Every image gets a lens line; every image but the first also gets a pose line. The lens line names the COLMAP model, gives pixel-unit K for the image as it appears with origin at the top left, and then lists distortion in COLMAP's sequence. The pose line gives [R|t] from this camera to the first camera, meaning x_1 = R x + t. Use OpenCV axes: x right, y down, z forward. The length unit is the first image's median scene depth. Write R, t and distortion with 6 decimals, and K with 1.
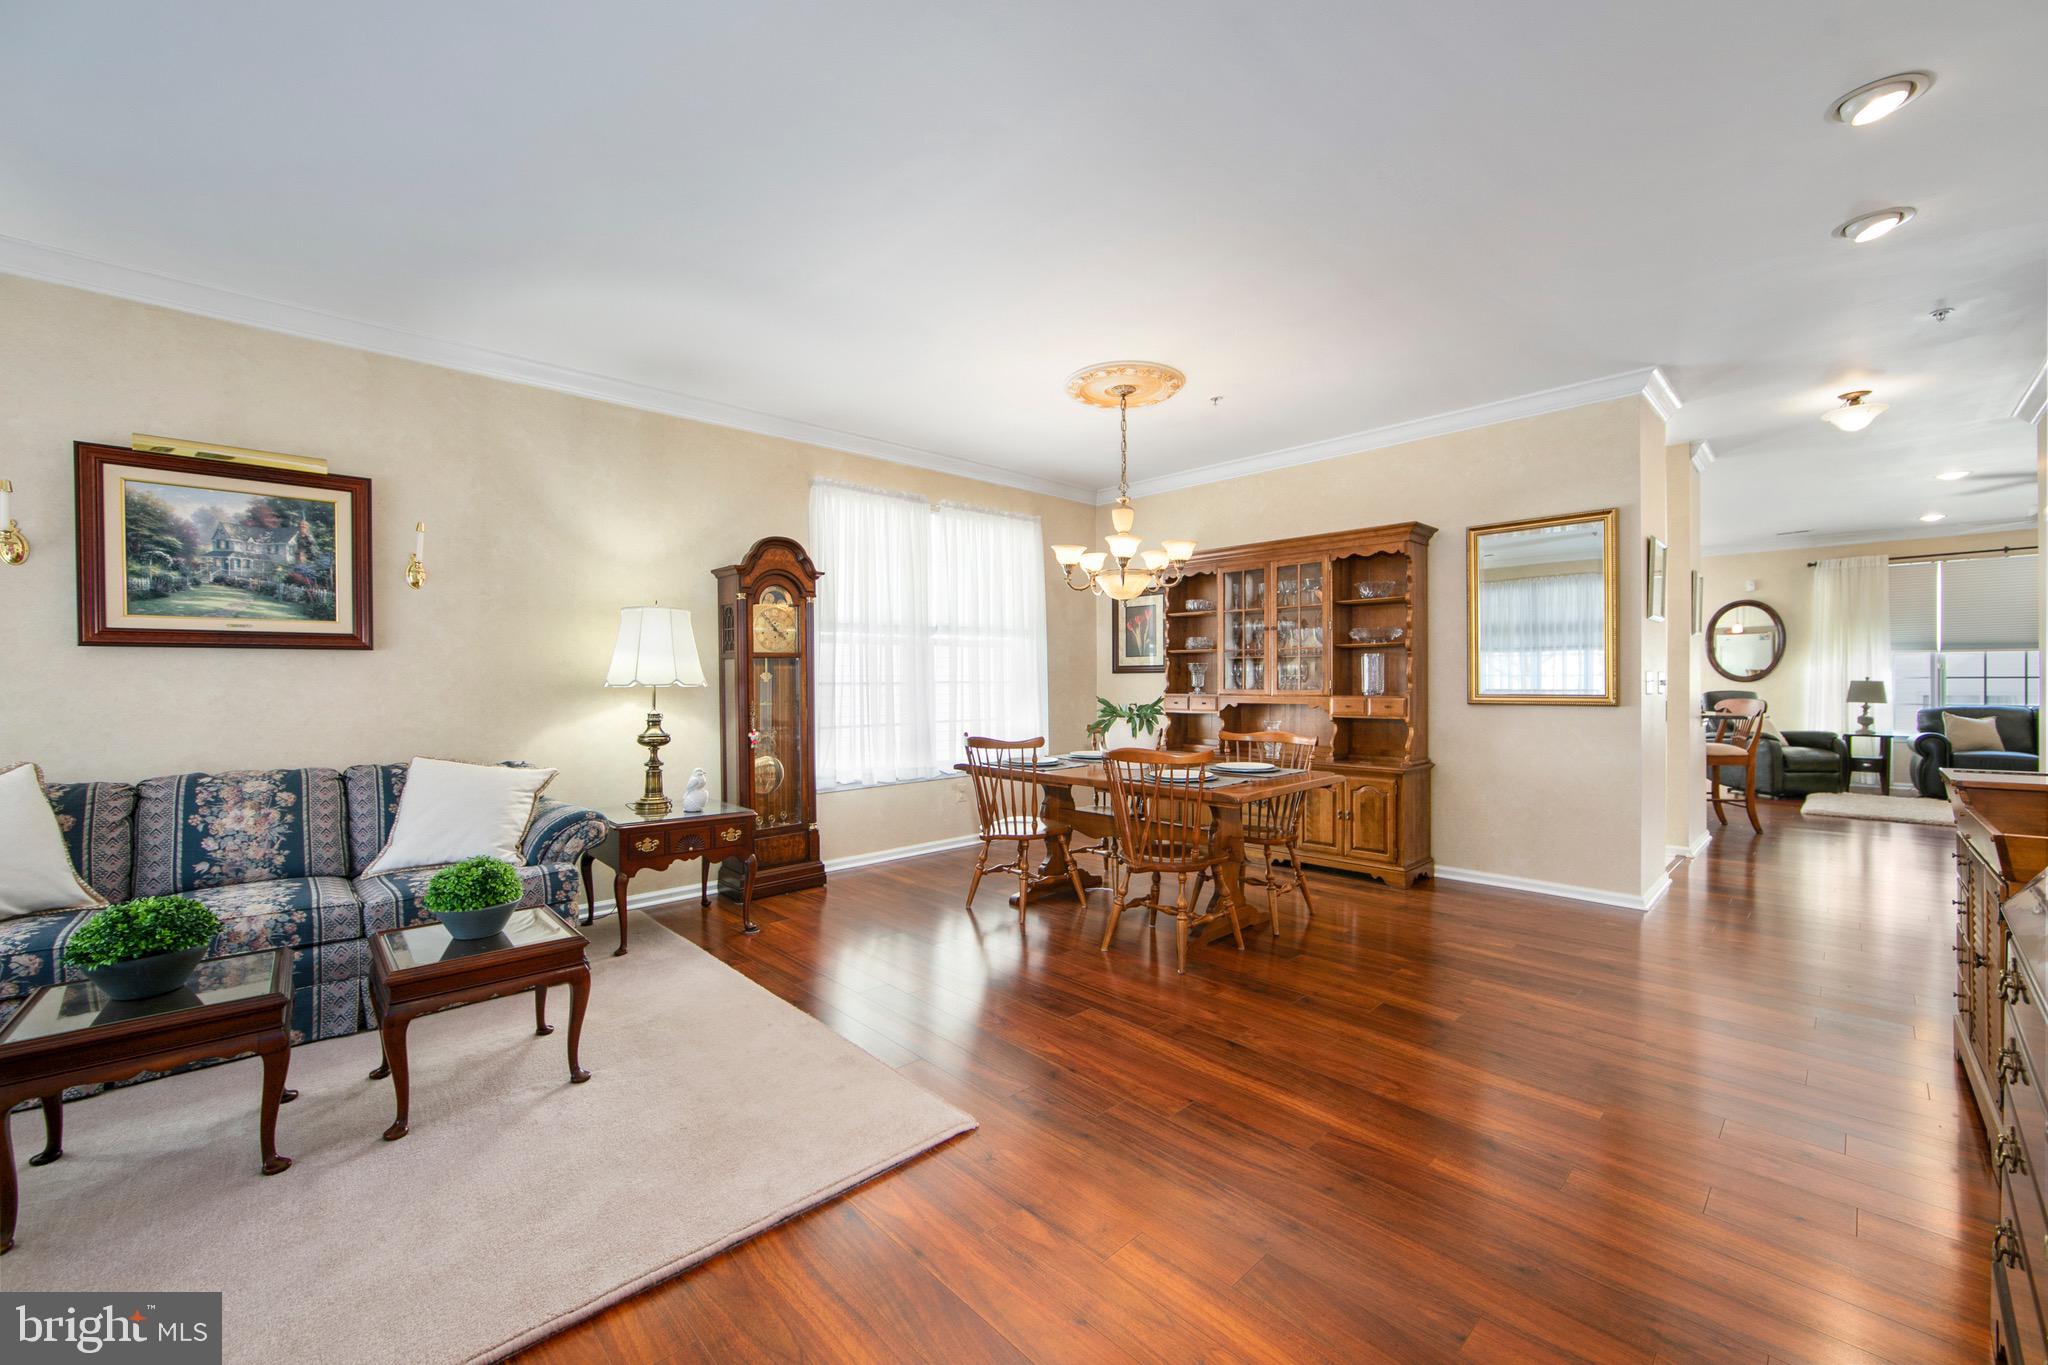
lens RADIAL K [[805.8, 0, 1030.8], [0, 805.8, 684.8], [0, 0, 1]] dist [-0.015873, 0.004051]
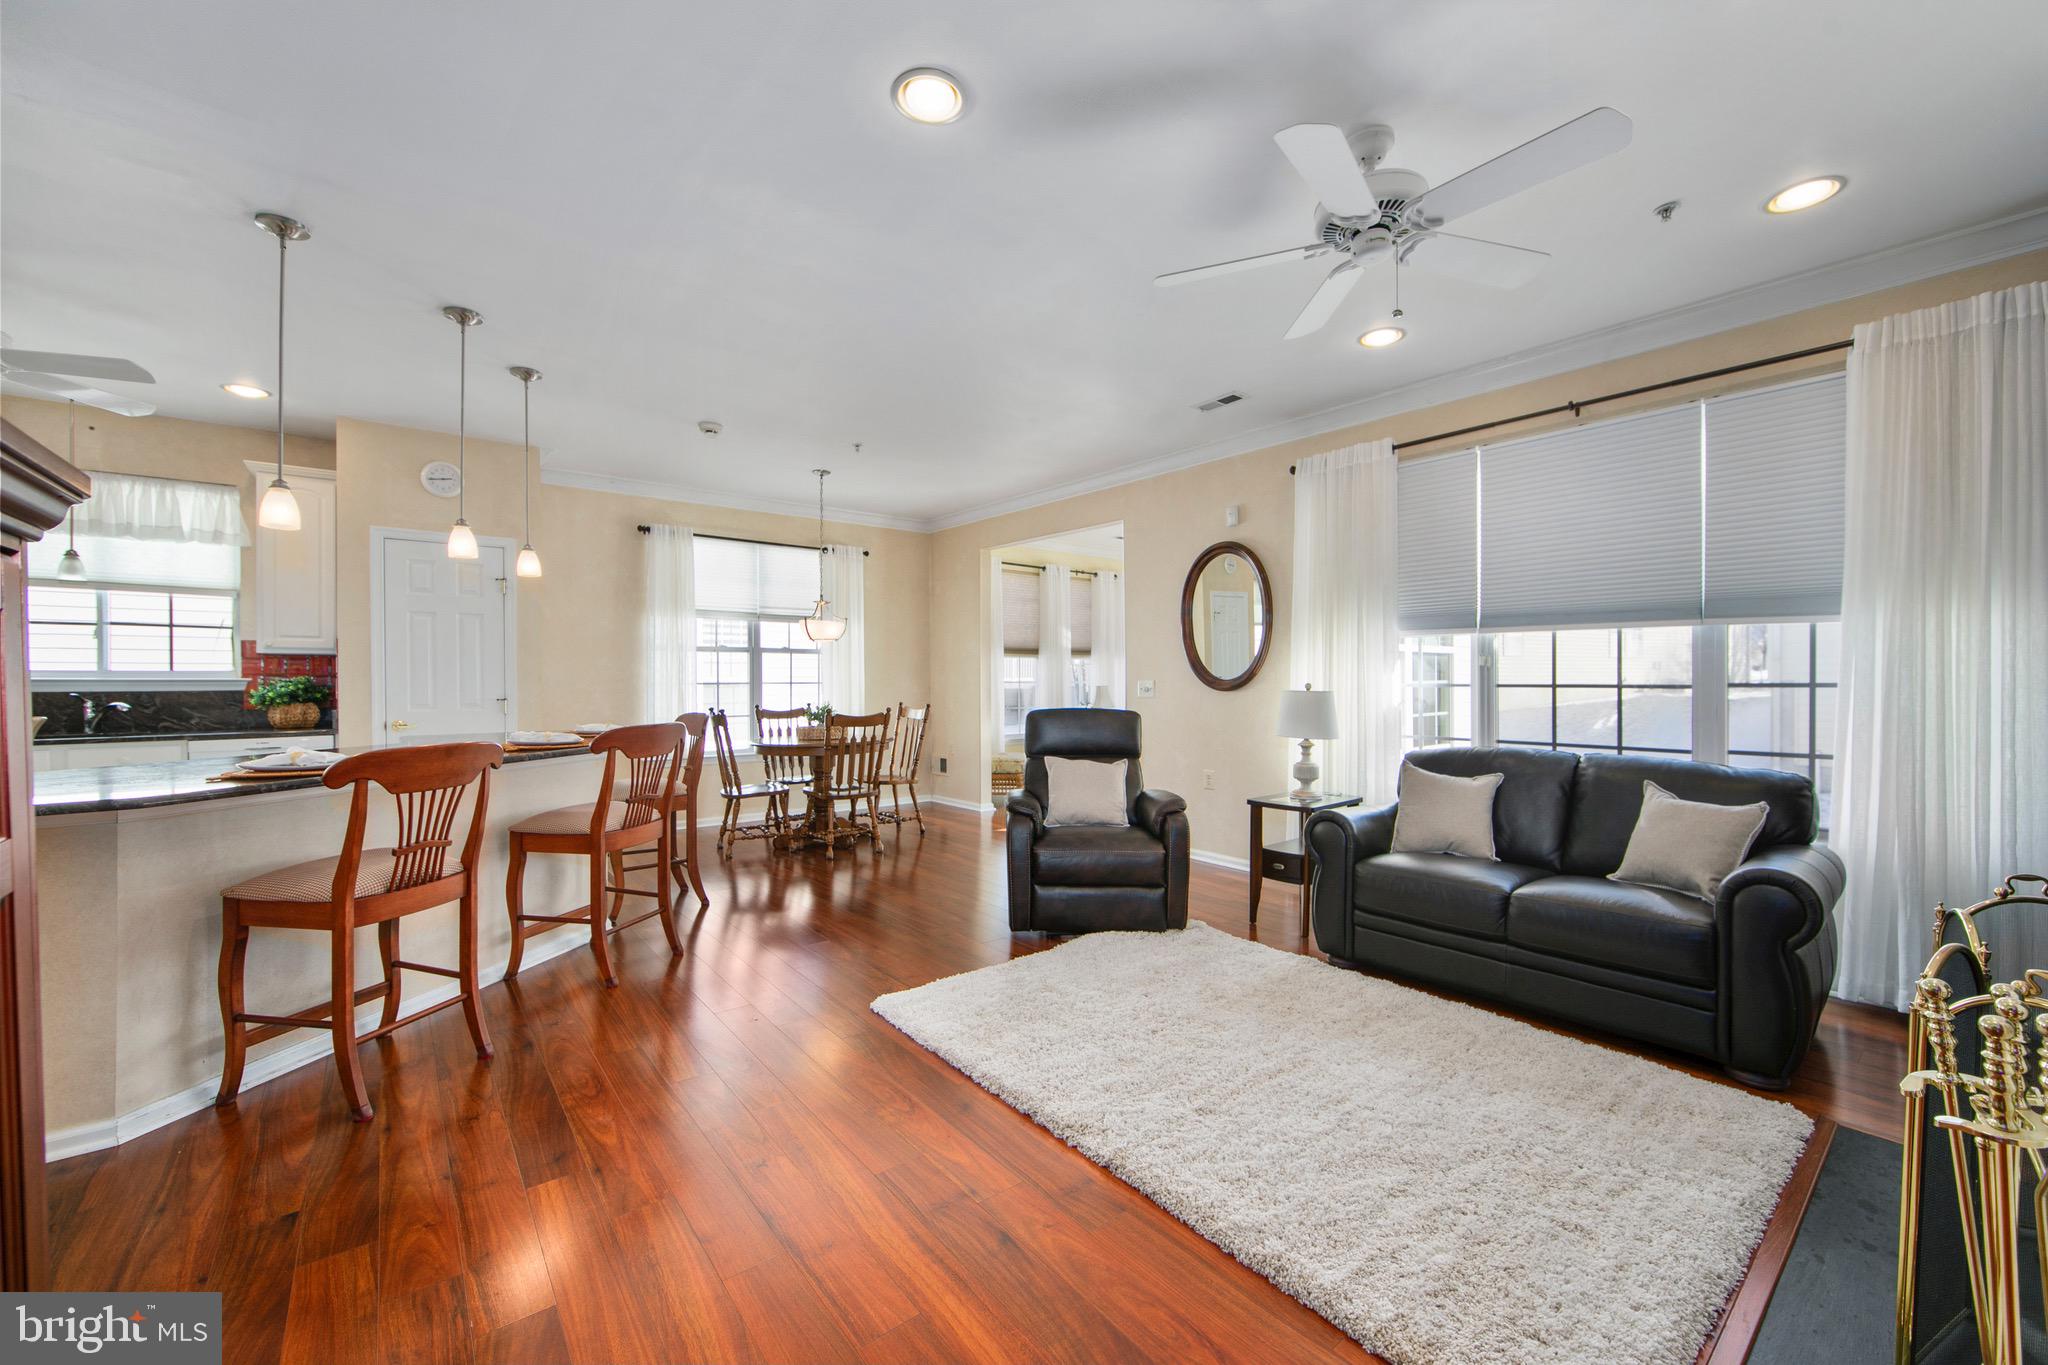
lens RADIAL K [[805.8, 0, 1034.3], [0, 805.8, 686.3], [0, 0, 1]] dist [-0.015873, 0.004051]
pose [[0.996315, 0.003820, -0.085681, 1.597432], [-0.003624, 0.999990, 0.002451, -0.015510], [0.085690, -0.002131, 0.996320, 0.852340]]
